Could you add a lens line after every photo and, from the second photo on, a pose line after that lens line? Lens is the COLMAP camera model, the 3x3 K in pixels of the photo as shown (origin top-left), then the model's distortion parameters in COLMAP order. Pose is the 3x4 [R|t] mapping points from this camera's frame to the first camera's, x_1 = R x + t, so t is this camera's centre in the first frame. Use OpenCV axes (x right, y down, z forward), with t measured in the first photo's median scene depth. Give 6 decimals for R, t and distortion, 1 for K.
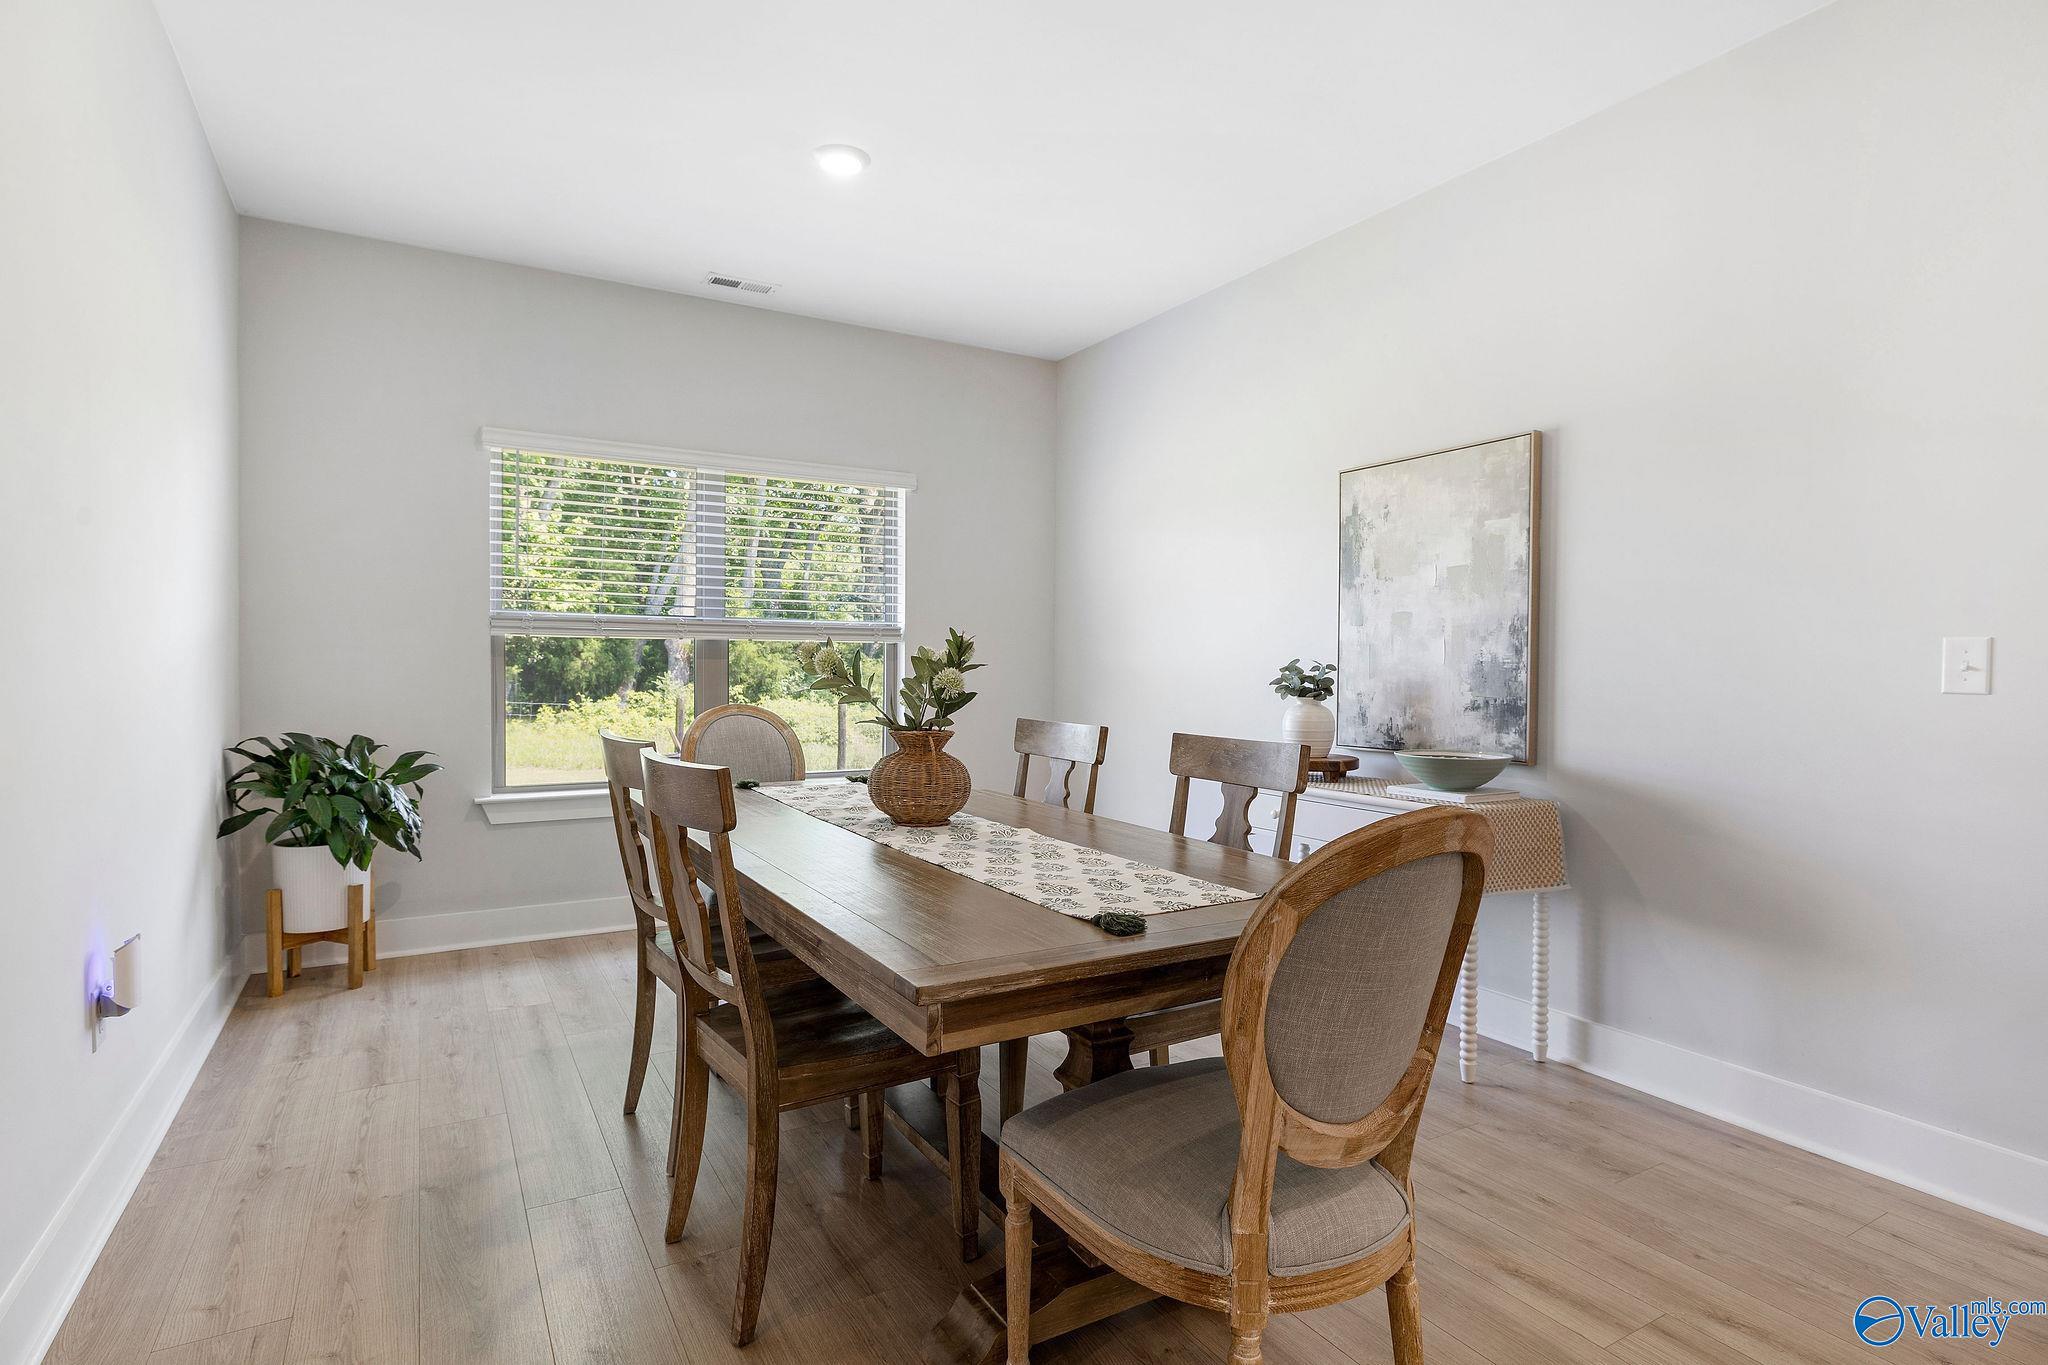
lens RADIAL K [[1035.1, 0, 1027.3], [0, 1035.1, 677.4], [0, 0, 1]] dist [-0.005122, 0.001571]
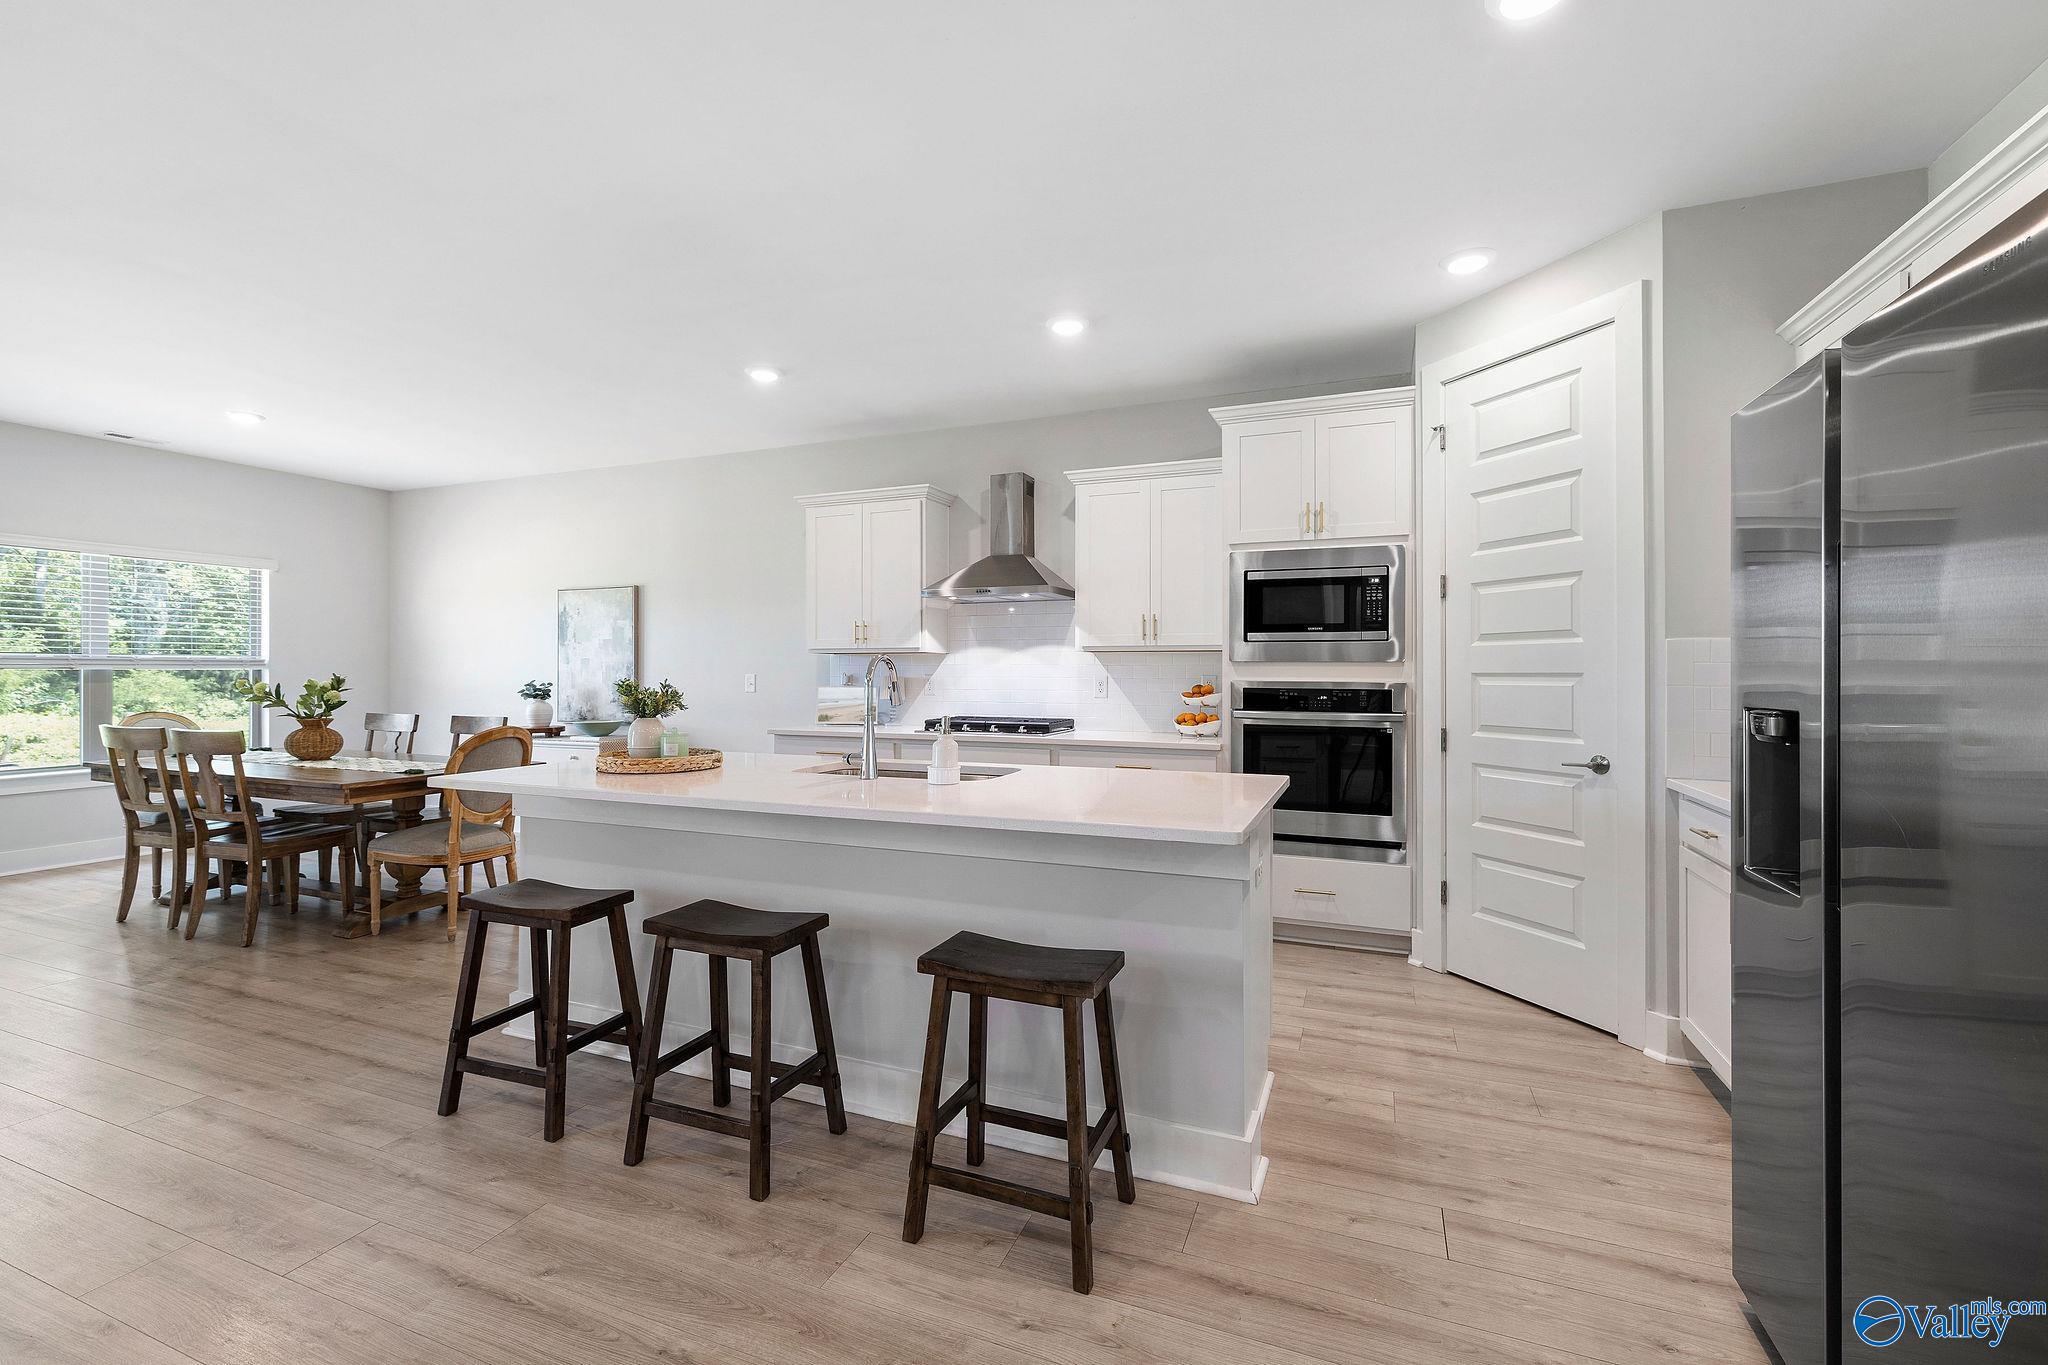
lens RADIAL K [[873.2, 0, 1016.9], [0, 873.2, 667.7], [0, 0, 1]] dist [0.002119, 0.000487]
pose [[0.796941, -0.005061, 0.604035, -0.029046], [0.012249, 0.999895, -0.007783, -0.020288], [-0.603932, 0.013602, 0.796919, -1.149131]]
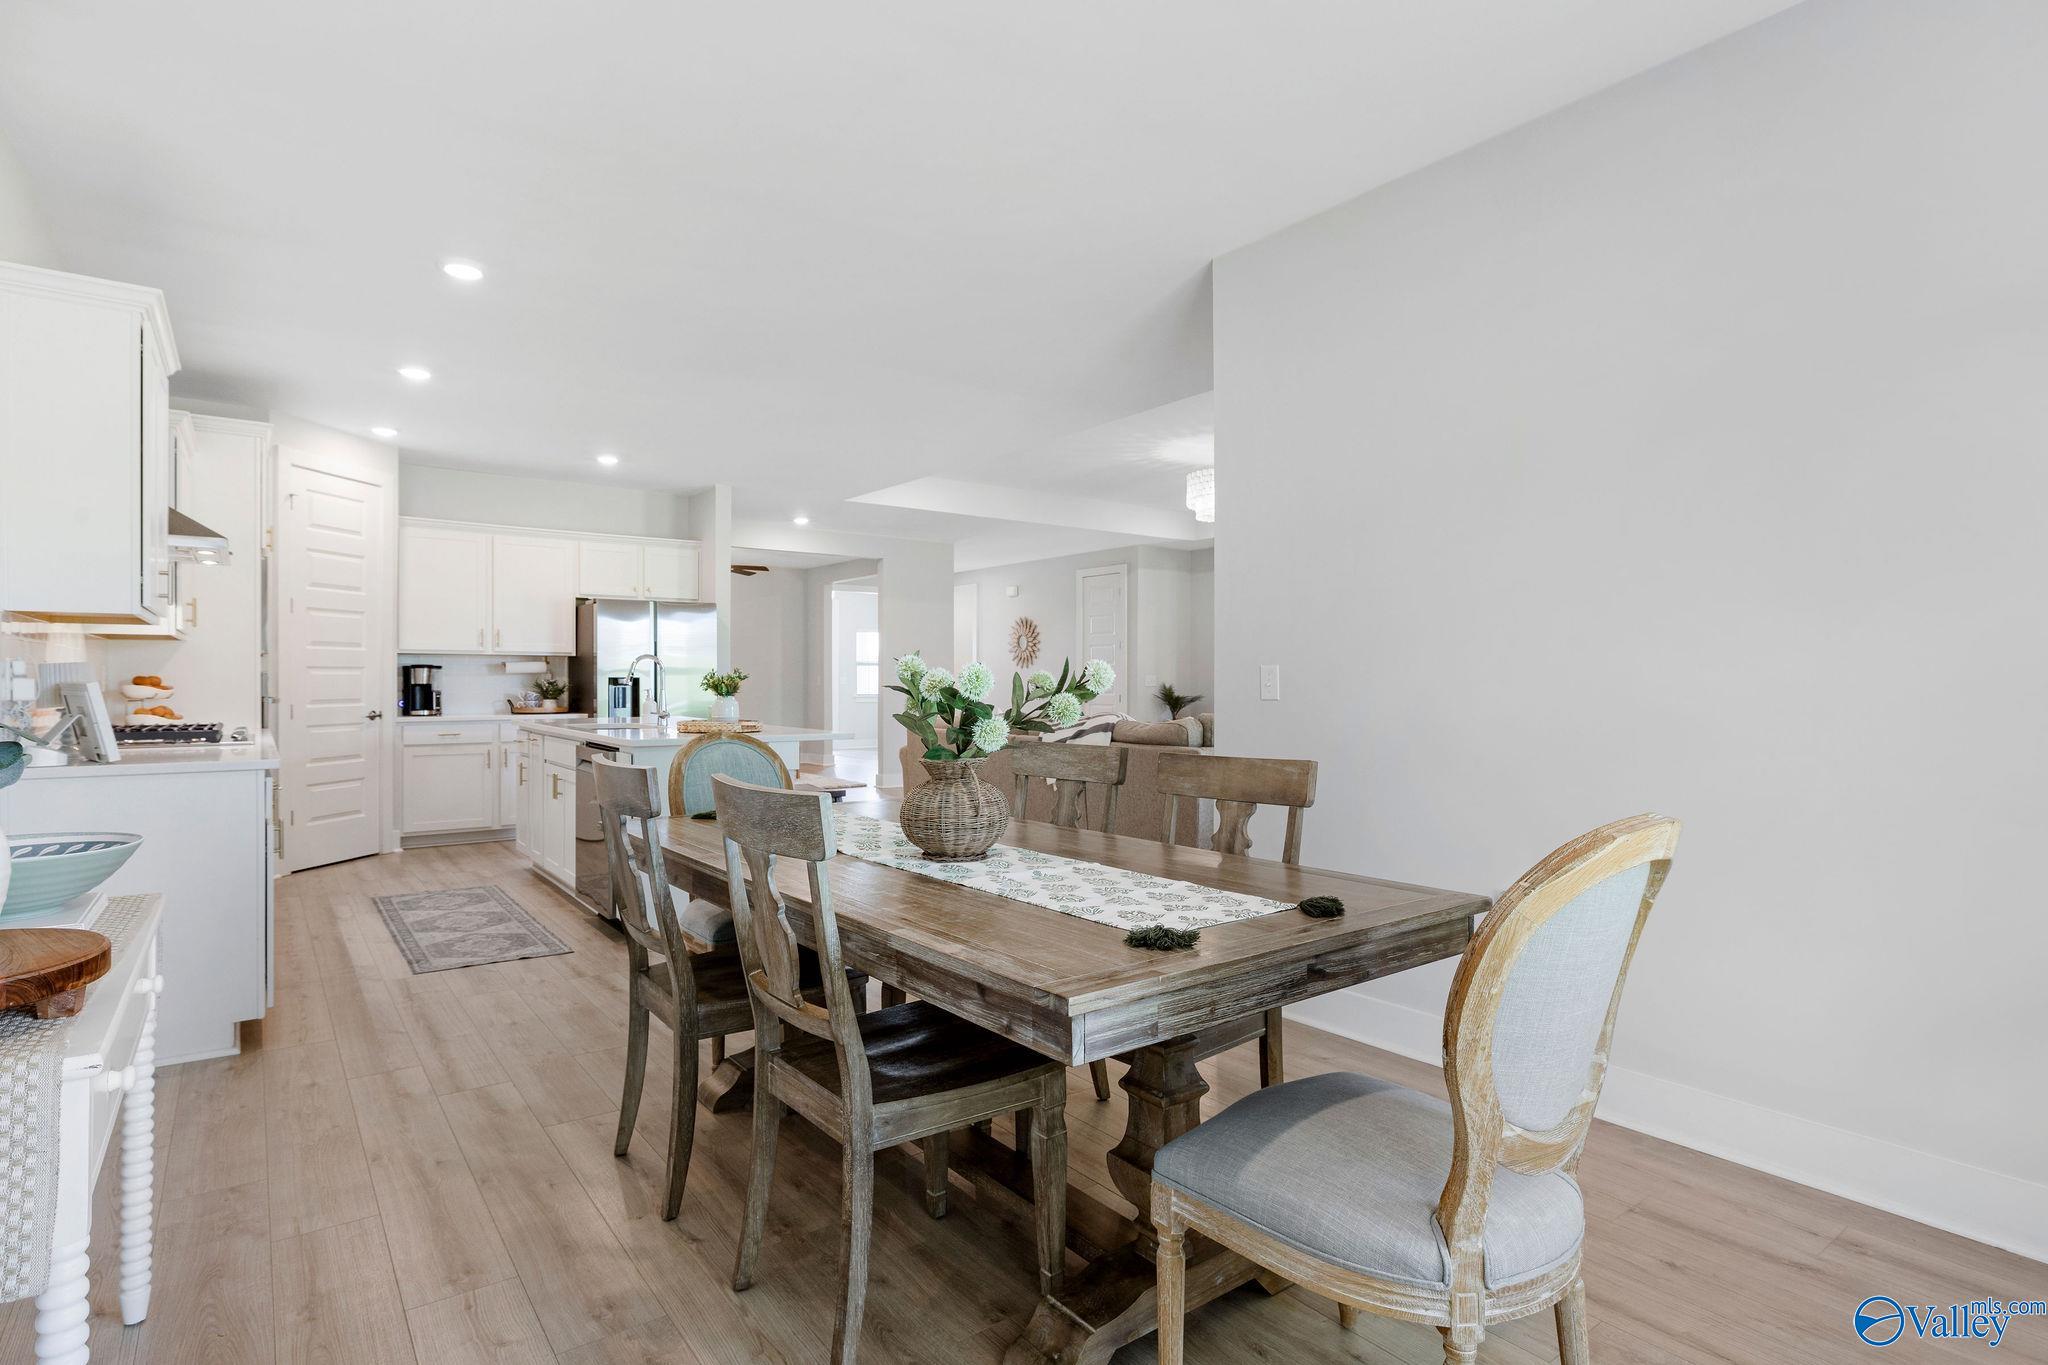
lens RADIAL K [[1035.1, 0, 1027.3], [0, 1035.1, 677.4], [0, 0, 1]] dist [-0.005122, 0.001571]
pose [[-0.993042, -0.010605, -0.117285, -0.047478], [-0.011463, 0.999912, 0.006641, -0.023129], [0.117204, 0.007940, -0.993076, 1.590194]]
